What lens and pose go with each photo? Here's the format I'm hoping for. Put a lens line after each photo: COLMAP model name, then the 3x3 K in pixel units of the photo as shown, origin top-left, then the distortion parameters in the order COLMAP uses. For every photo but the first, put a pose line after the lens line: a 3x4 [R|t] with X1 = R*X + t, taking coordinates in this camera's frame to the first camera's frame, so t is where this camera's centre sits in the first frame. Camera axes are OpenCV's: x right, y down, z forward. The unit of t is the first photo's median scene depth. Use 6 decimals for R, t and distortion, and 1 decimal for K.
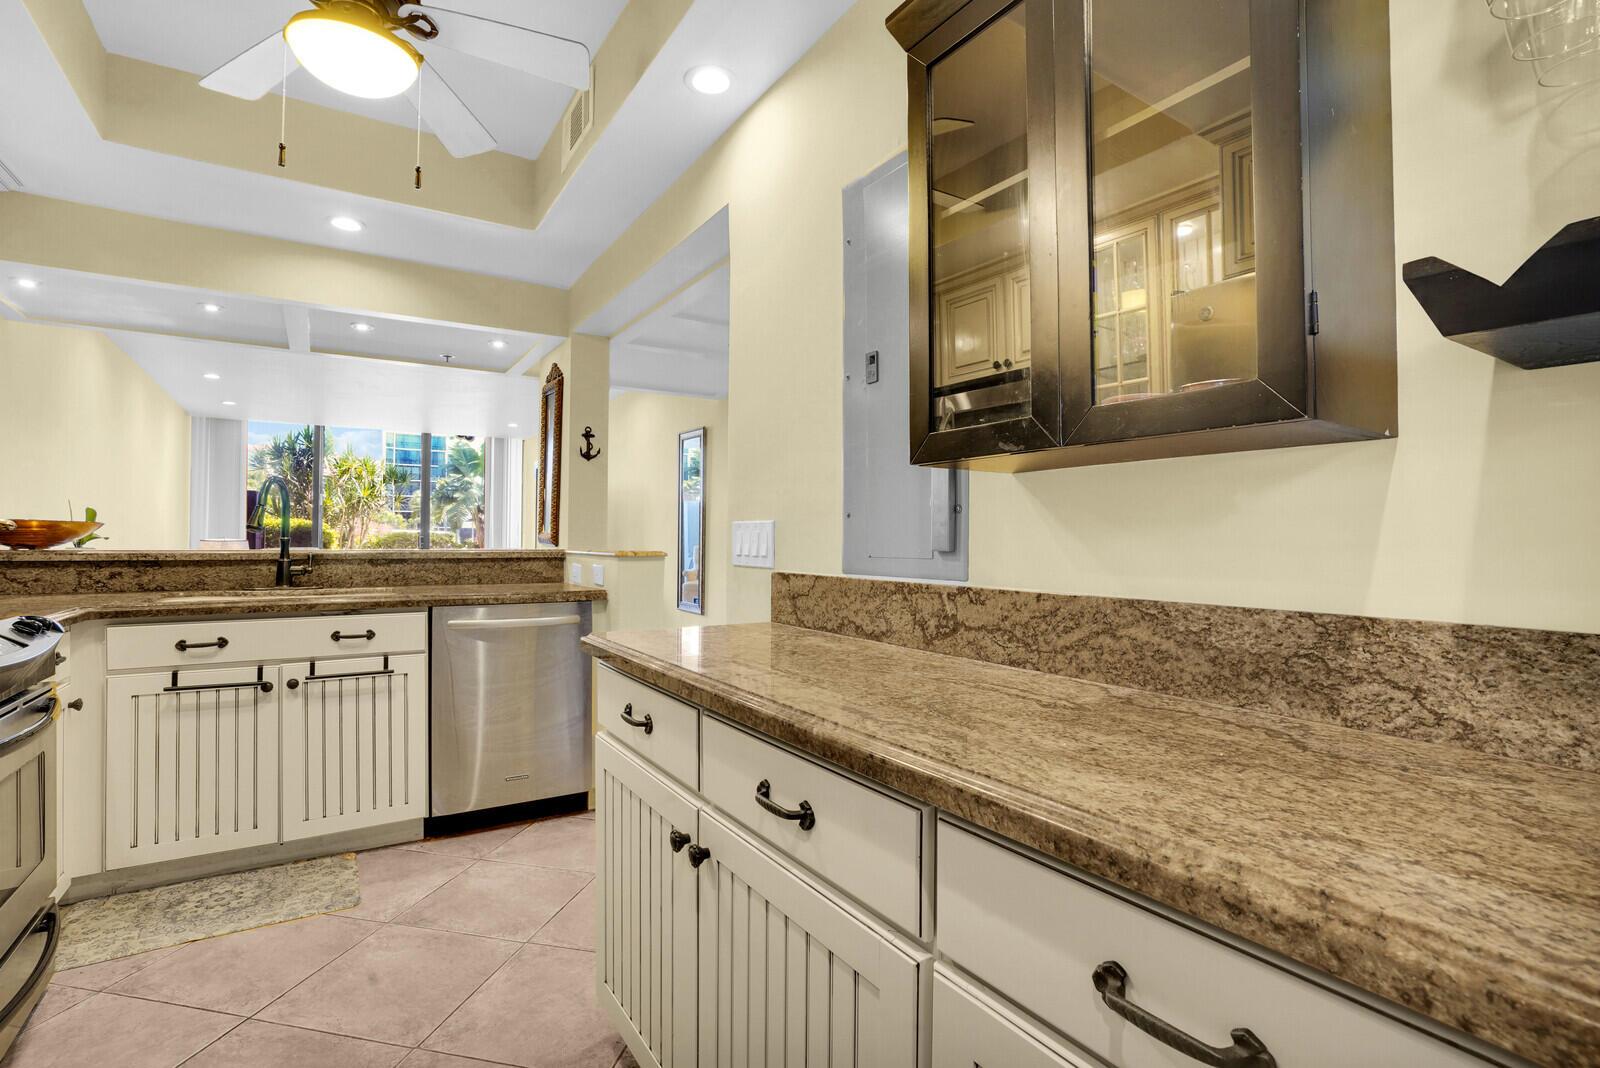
lens RADIAL K [[755.2, 0, 791.6], [0, 755.2, 537.1], [0, 0, 1]] dist [-0.051324, 0.021755]
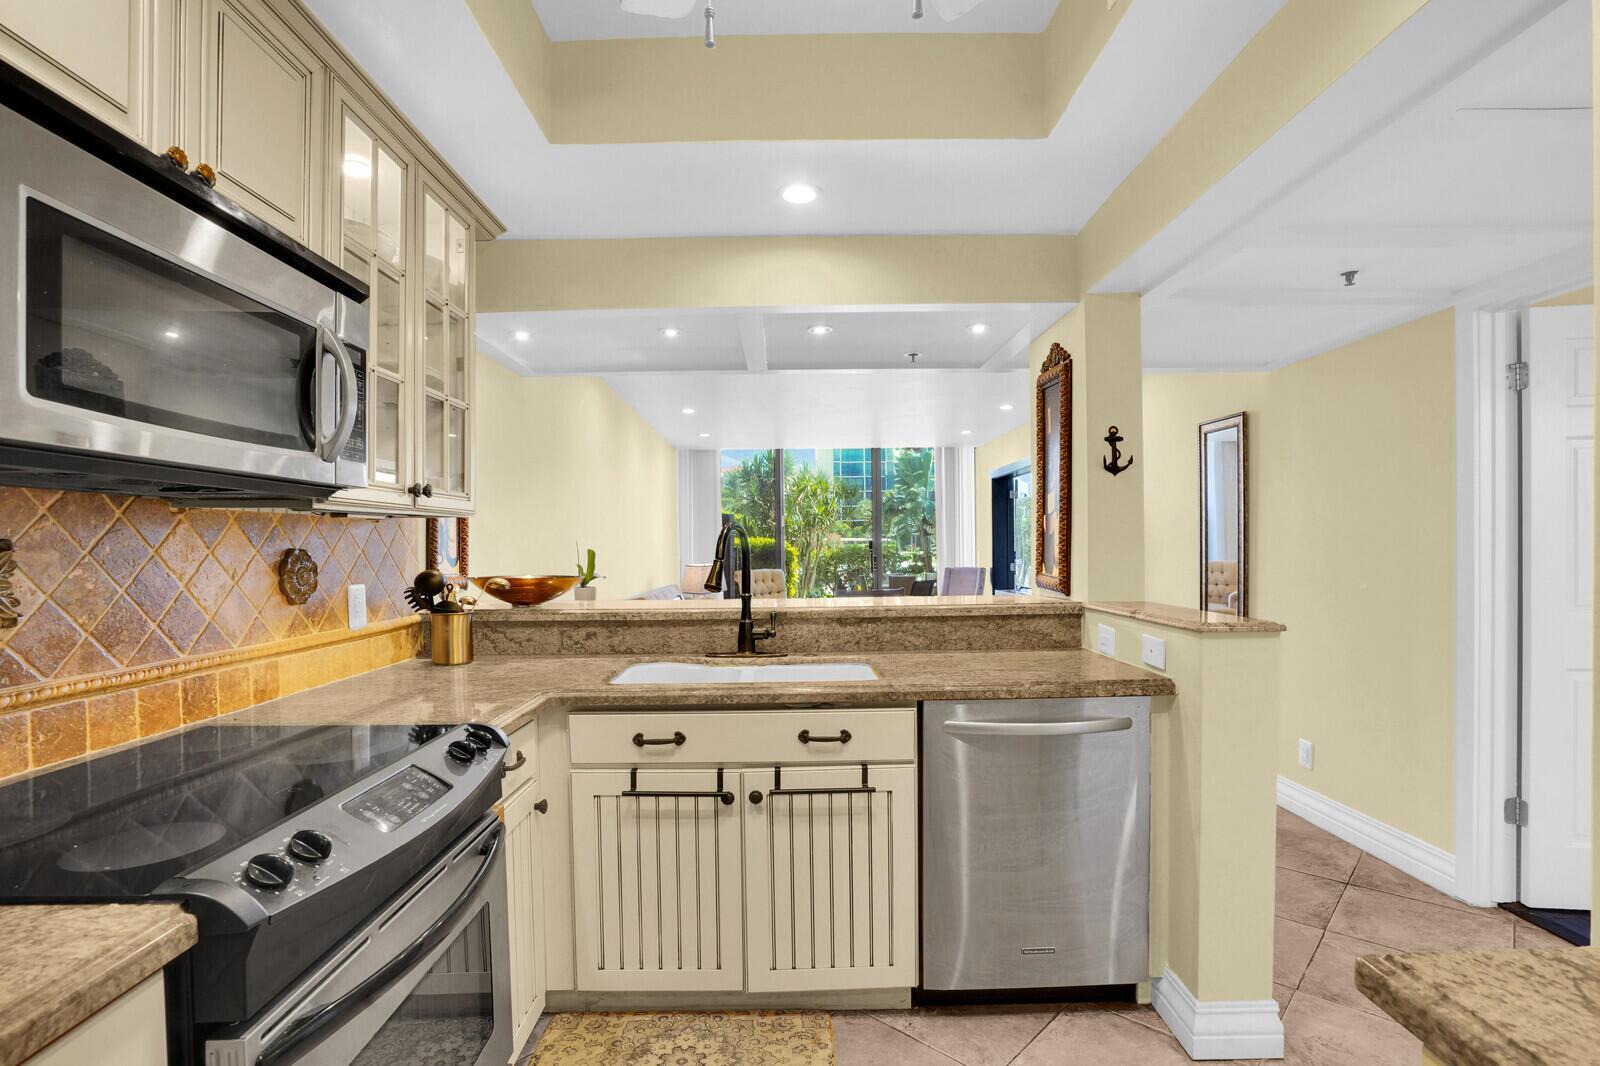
lens RADIAL K [[748.1, 0, 794.2], [0, 748.1, 525.8], [0, 0, 1]] dist [-0.048434, 0.000824]
pose [[0.852399, -0.027830, -0.522150, -0.223624], [0.022079, 0.999608, -0.017234, -0.066372], [0.522425, 0.003161, 0.852680, 0.352891]]
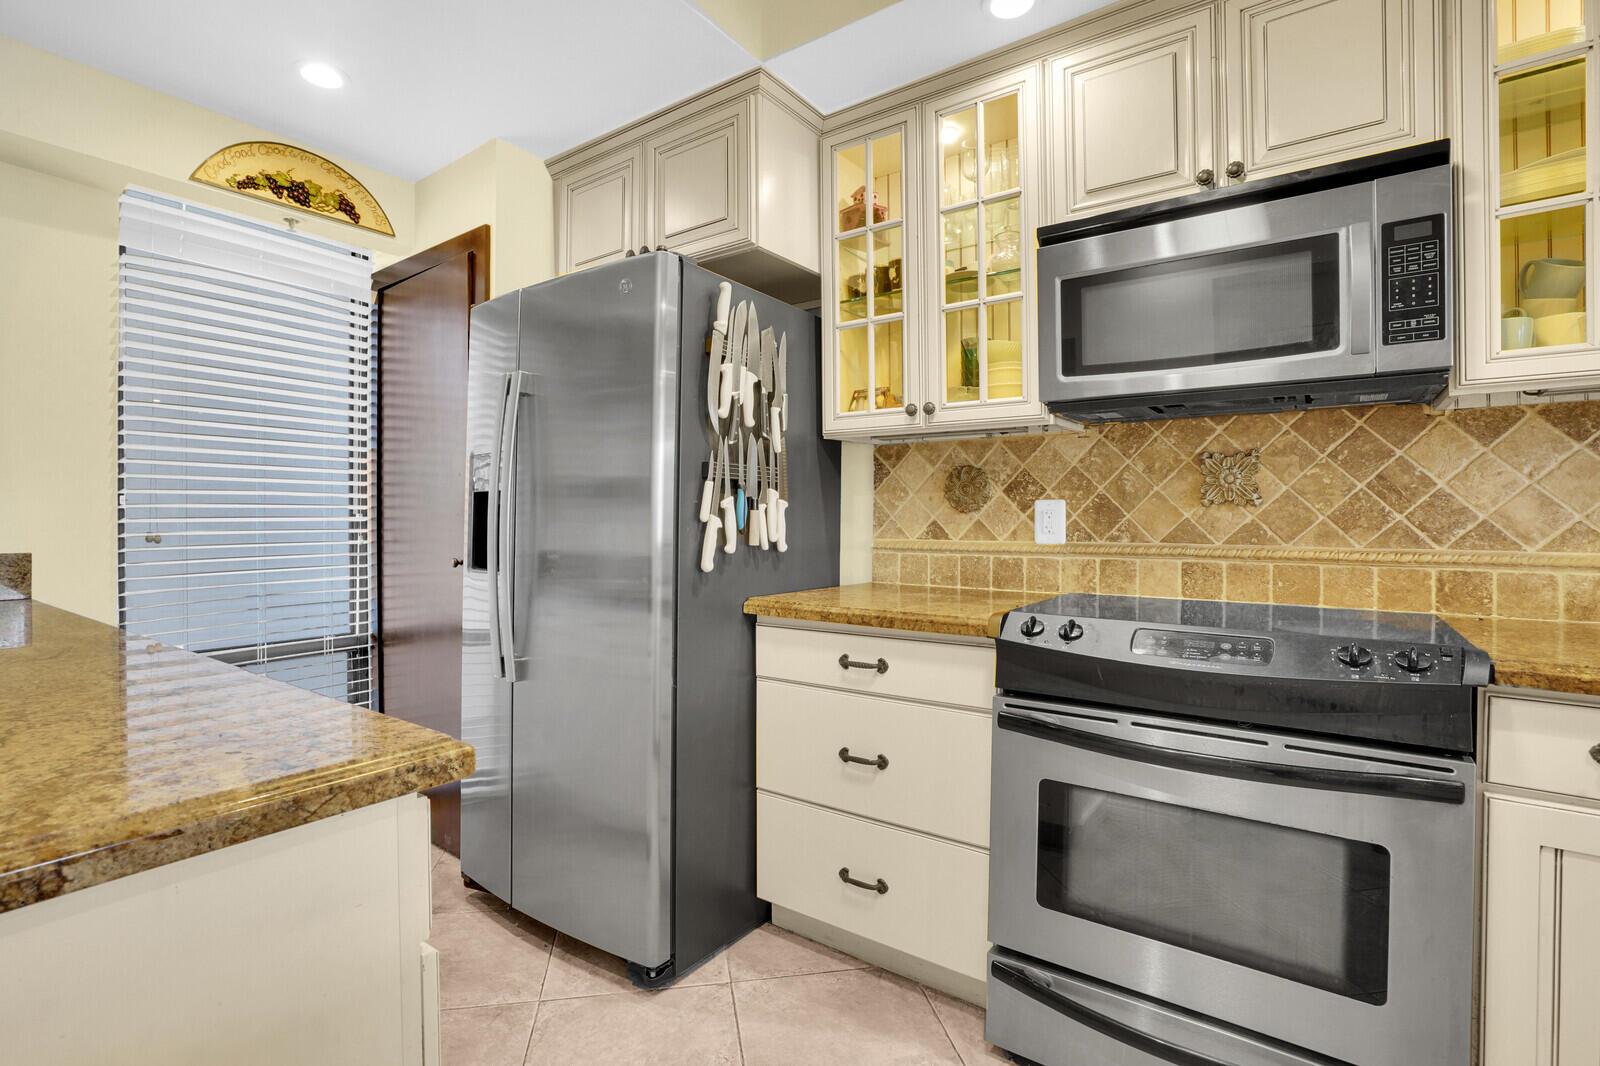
lens RADIAL K [[748.1, 0, 794.2], [0, 748.1, 525.8], [0, 0, 1]] dist [-0.048434, 0.000824]
pose [[-0.930077, -0.001062, -0.367363, -0.197653], [0.000534, 0.999991, -0.004243, 0.009263], [0.367364, -0.004143, -0.930068, 1.047775]]
